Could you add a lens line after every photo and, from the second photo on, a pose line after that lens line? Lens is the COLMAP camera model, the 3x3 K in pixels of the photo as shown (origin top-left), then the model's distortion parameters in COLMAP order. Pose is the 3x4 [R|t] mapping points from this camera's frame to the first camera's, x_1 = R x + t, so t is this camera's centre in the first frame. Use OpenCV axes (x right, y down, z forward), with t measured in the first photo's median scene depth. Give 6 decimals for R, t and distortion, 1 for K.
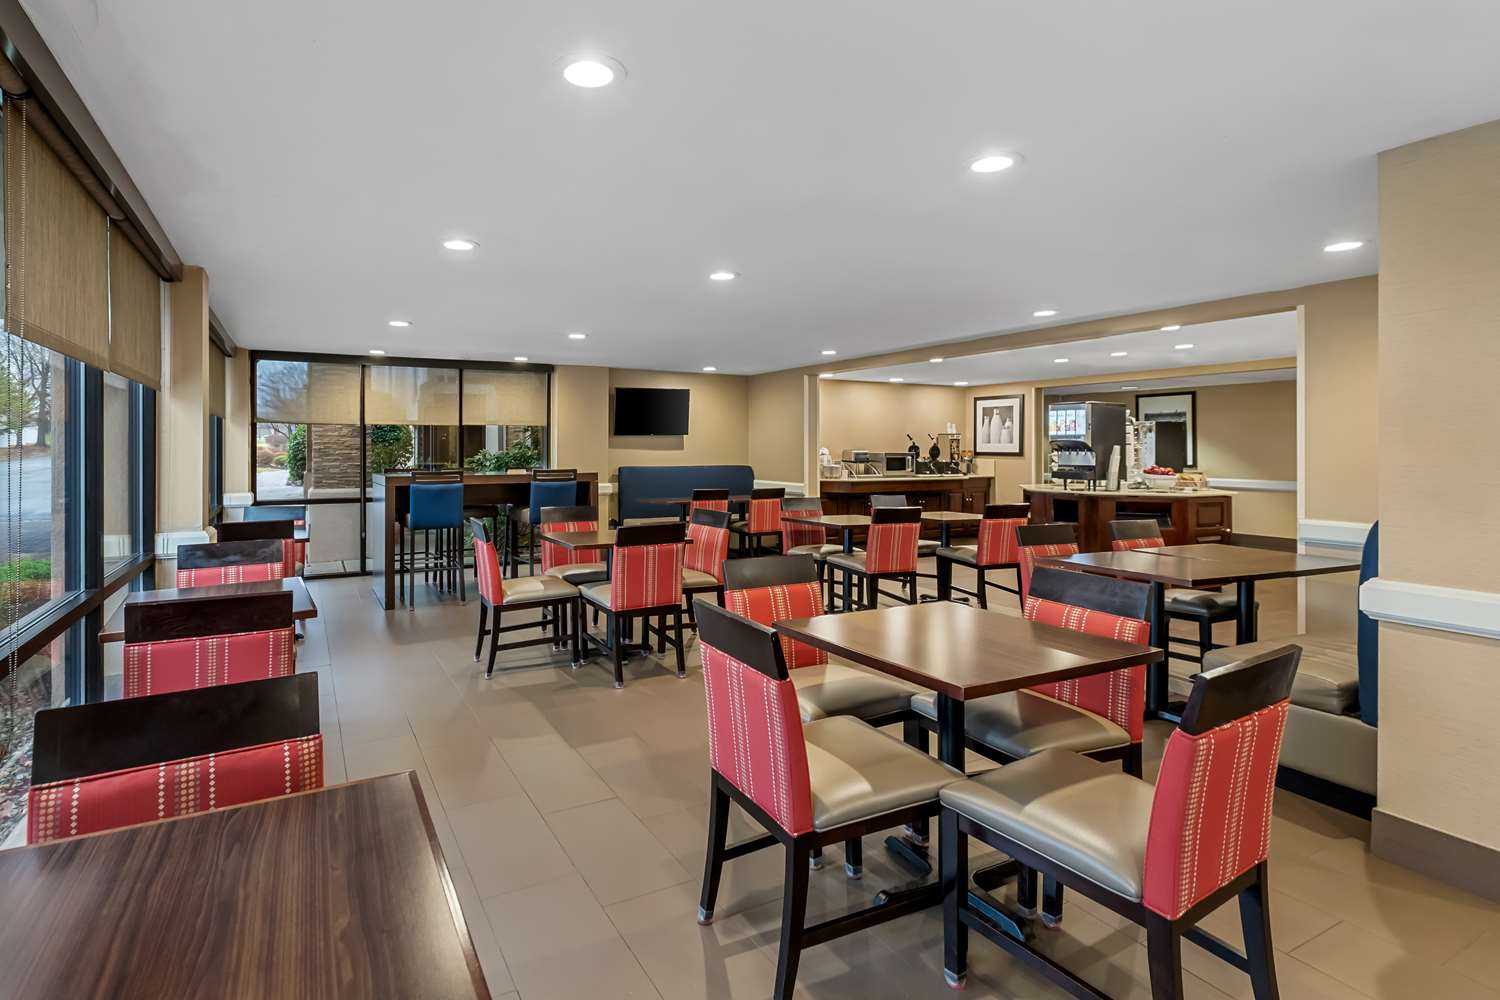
lens RADIAL K [[706.4, 0, 745.9], [0, 706.4, 451.7], [0, 0, 1]] dist [0.000203, 0.000192]
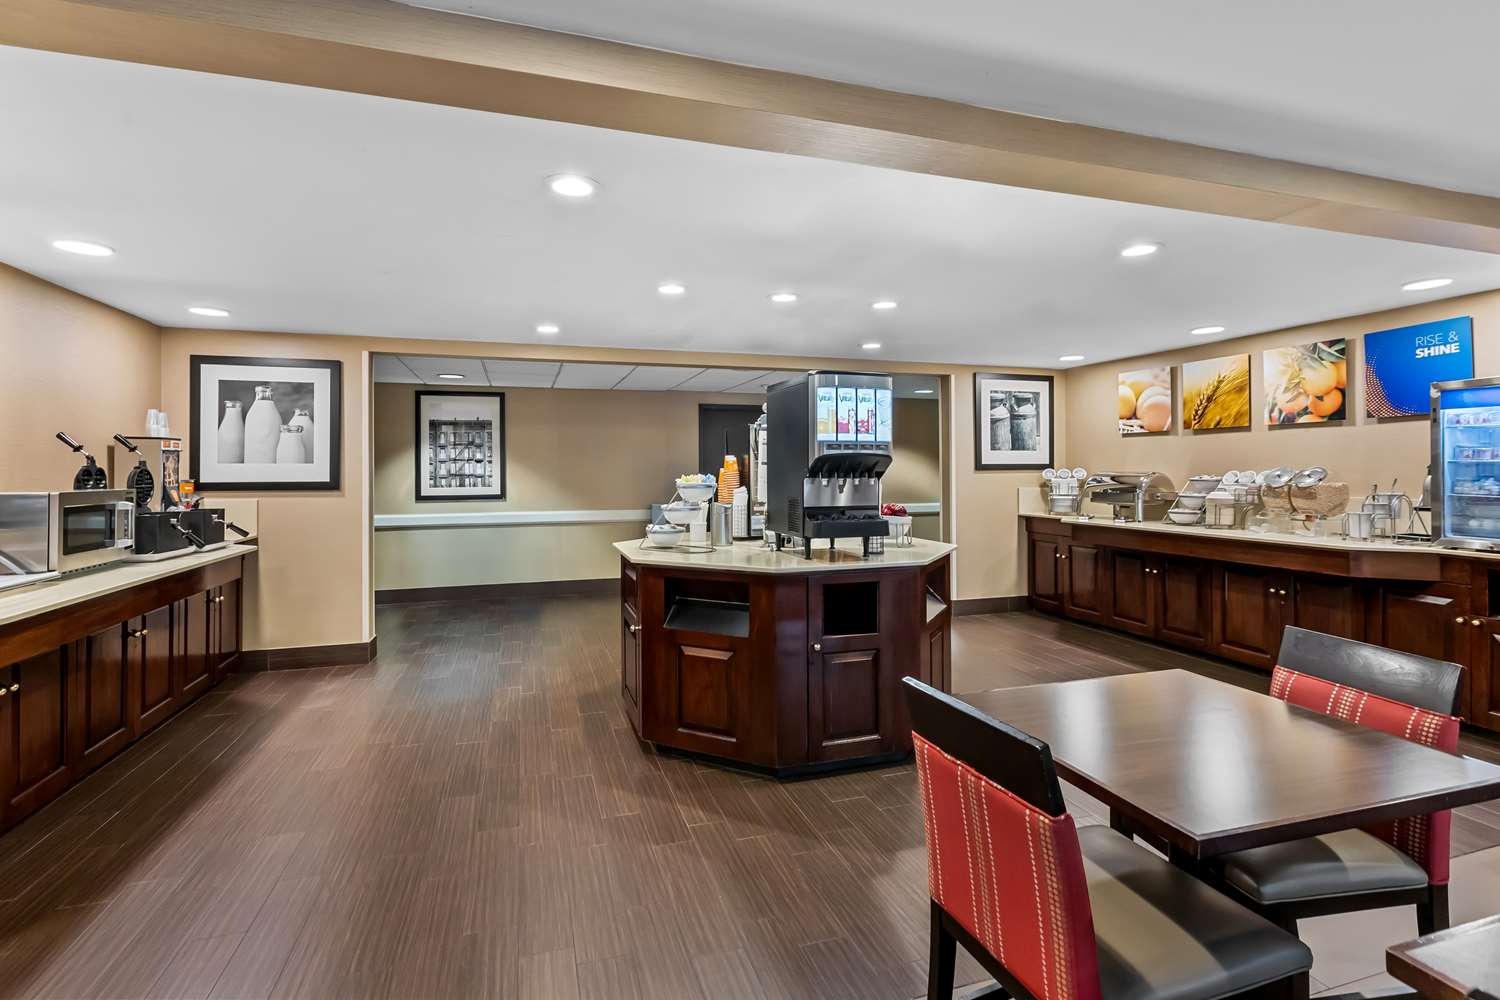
lens RADIAL K [[706.4, 0, 745.9], [0, 706.4, 451.7], [0, 0, 1]] dist [0.000203, 0.000192]
pose [[0.250054, 0.021855, 0.967985, -0.005421], [0.011322, 0.999611, -0.025494, -0.004079], [-0.968166, 0.017335, 0.249709, 0.602822]]
